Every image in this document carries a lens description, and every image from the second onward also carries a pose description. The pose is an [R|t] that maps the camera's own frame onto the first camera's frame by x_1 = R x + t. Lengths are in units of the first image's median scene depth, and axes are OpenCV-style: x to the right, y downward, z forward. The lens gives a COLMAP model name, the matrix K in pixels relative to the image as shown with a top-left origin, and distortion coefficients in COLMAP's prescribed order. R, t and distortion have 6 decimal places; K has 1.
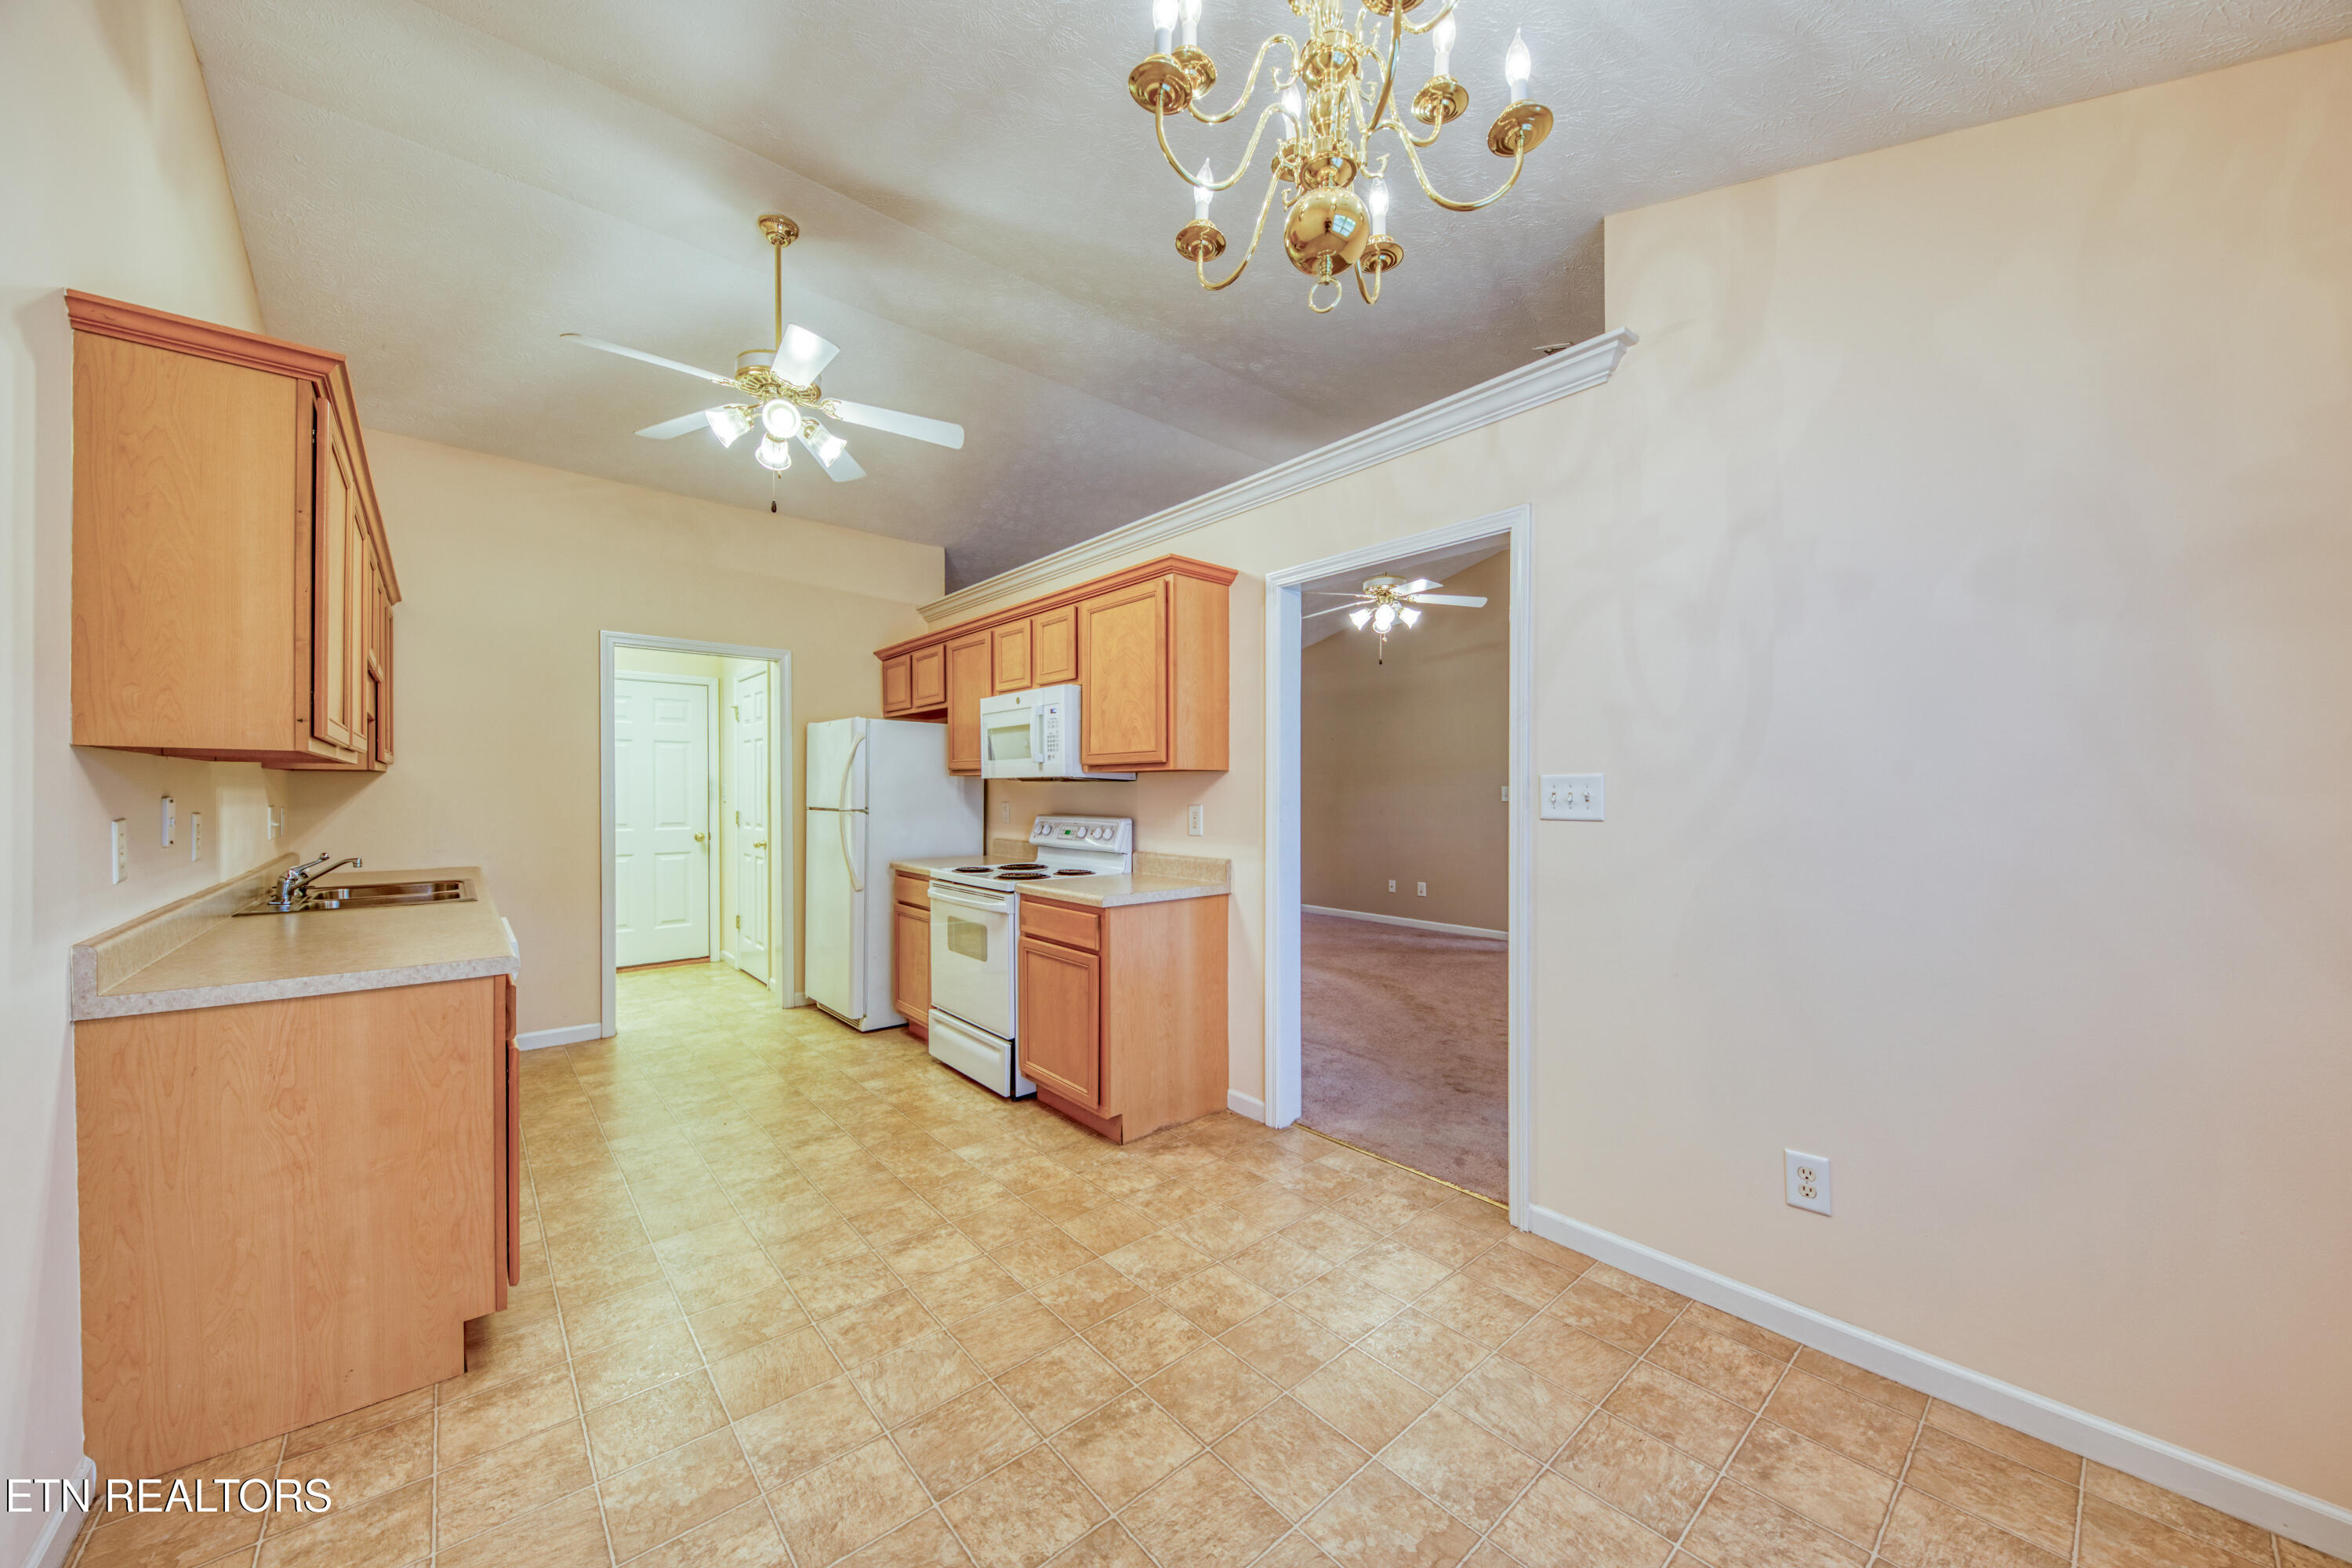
lens RADIAL K [[843.4, 0, 1188.5], [0, 843.4, 794.6], [0, 0, 1]] dist [0.000842, -0.000147]
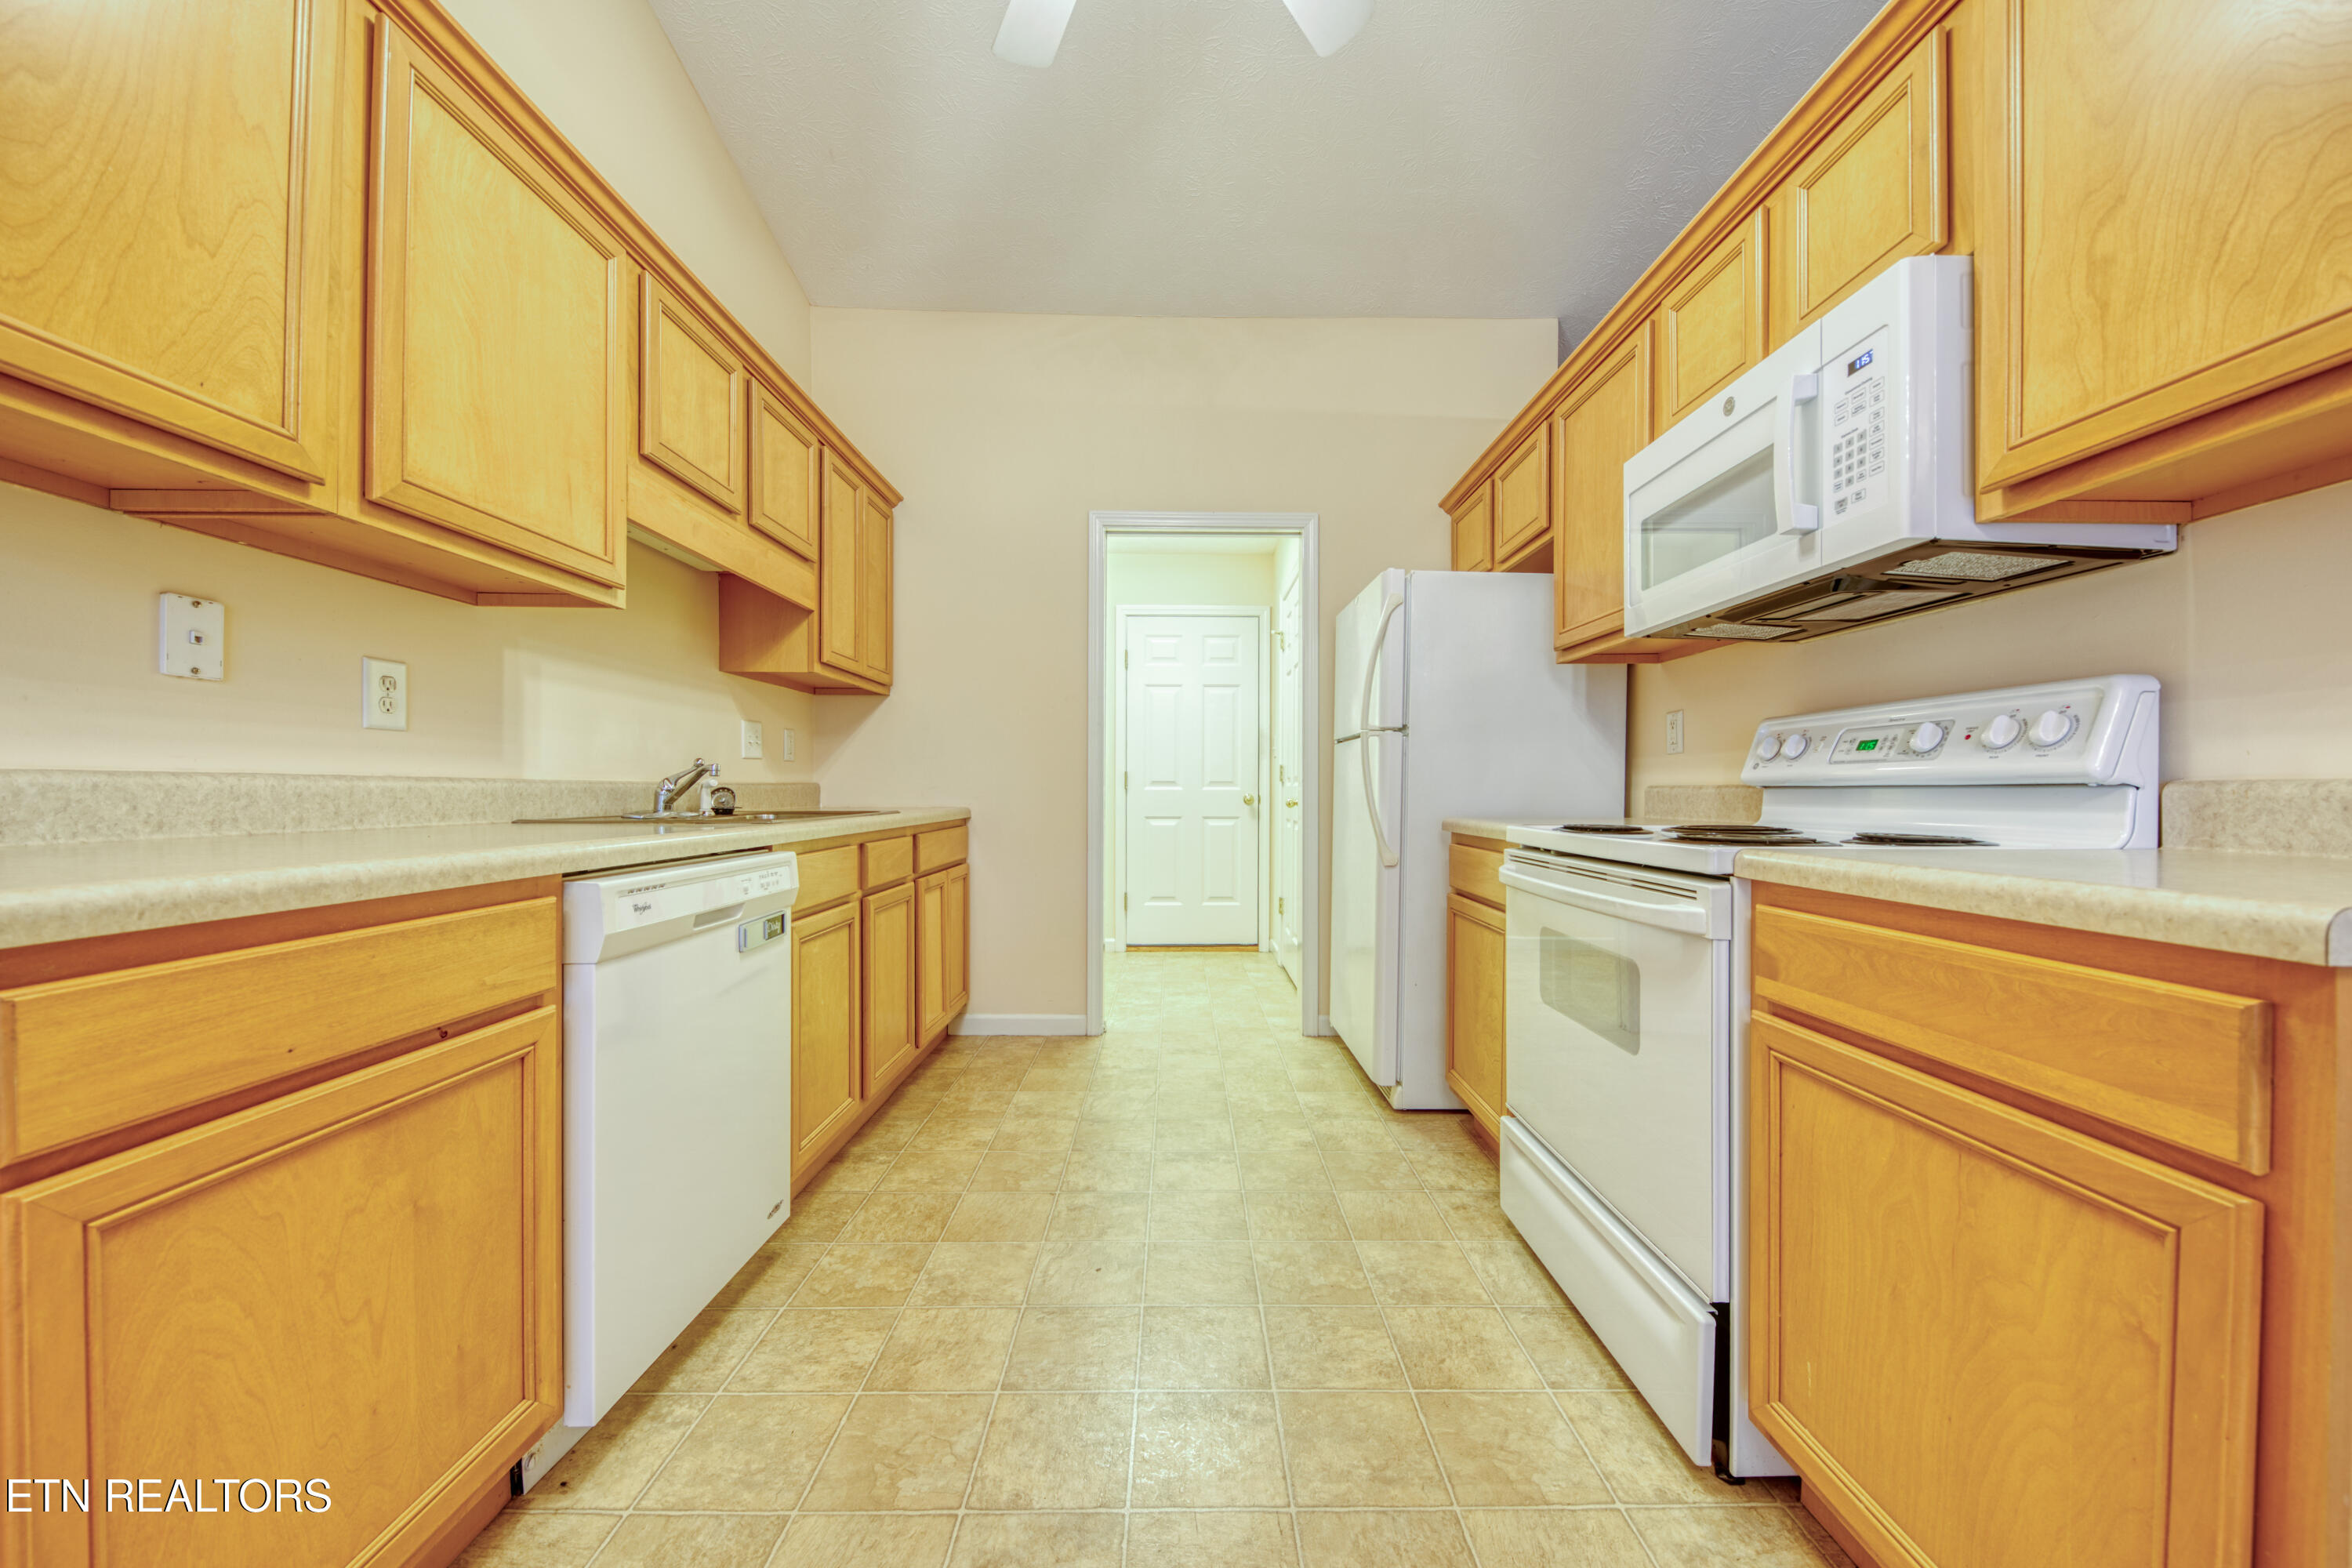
lens RADIAL K [[843.4, 0, 1186.6], [0, 843.4, 798.7], [0, 0, 1]] dist [0.000842, -0.000147]
pose [[0.759830, 0.009331, -0.650055, -0.133897], [-0.008741, 0.999953, 0.004137, 0.073851], [0.650063, 0.002539, 0.759876, 0.523133]]
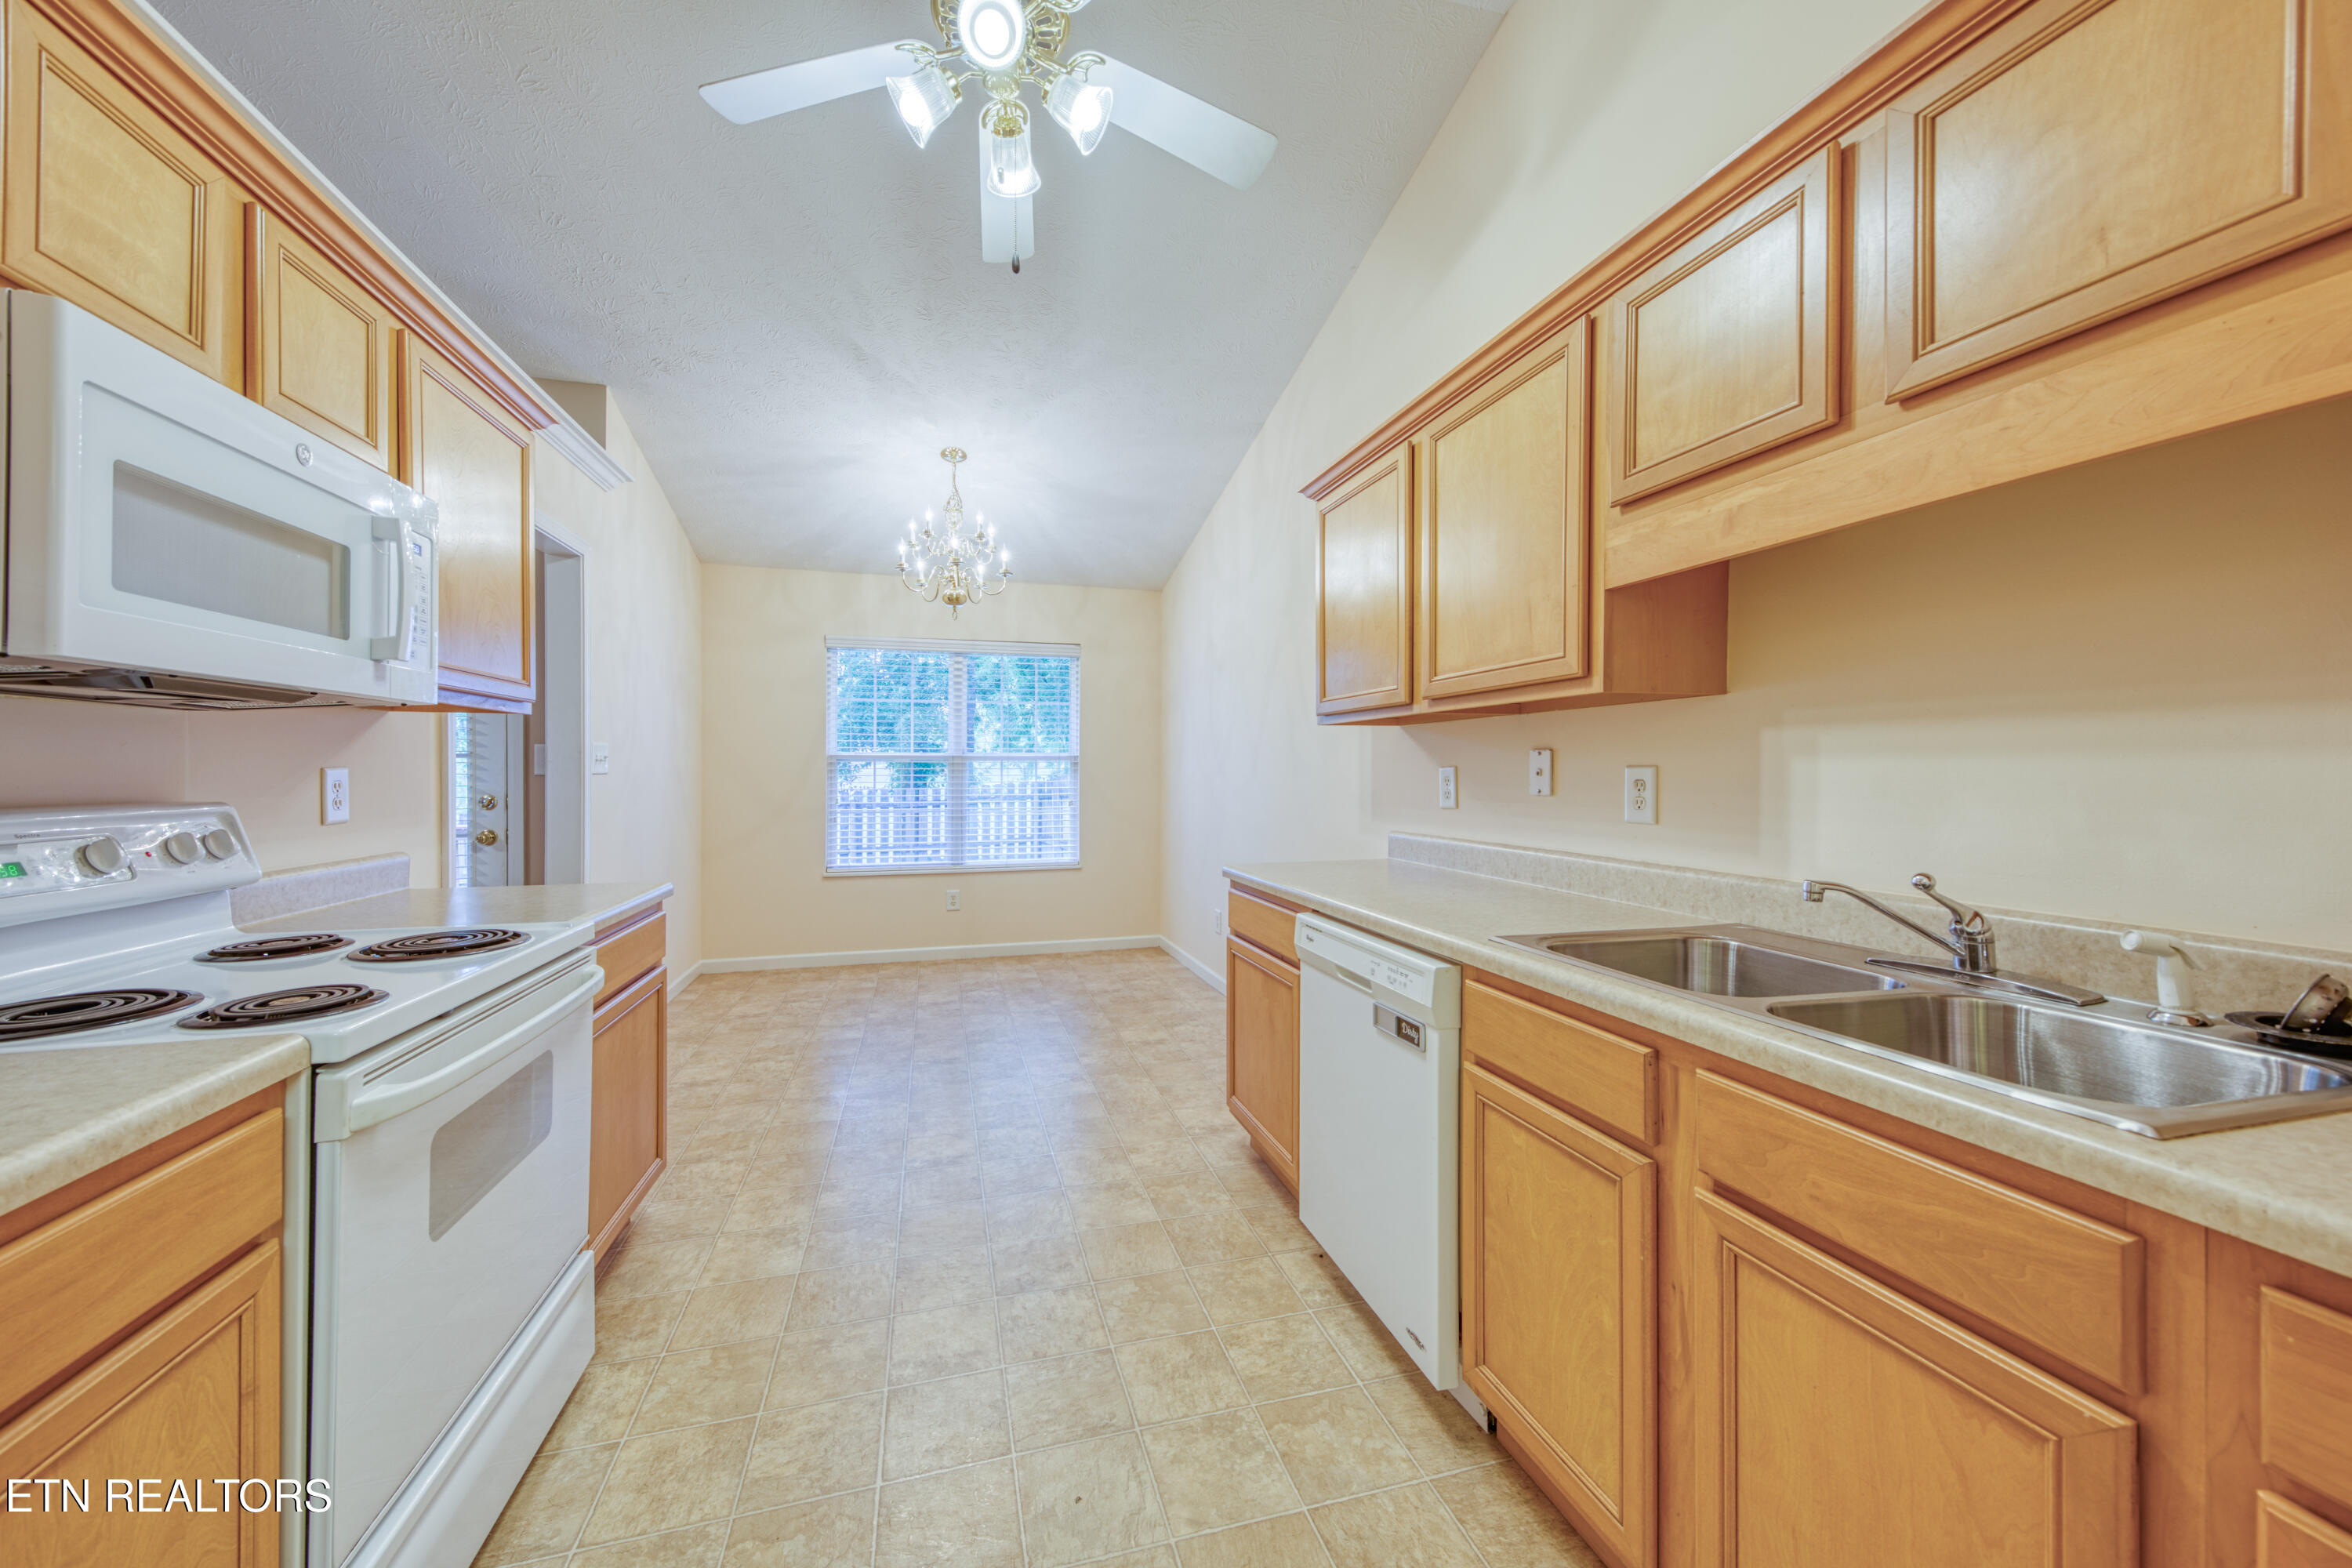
lens RADIAL K [[843.4, 0, 1167.6], [0, 843.4, 761.8], [0, 0, 1]] dist [0.000842, -0.000147]
pose [[-0.904174, 0.007075, 0.427106, -0.646157], [0.007148, 0.999973, -0.001432, 0.009240], [-0.427105, 0.001758, -0.904200, 1.139848]]
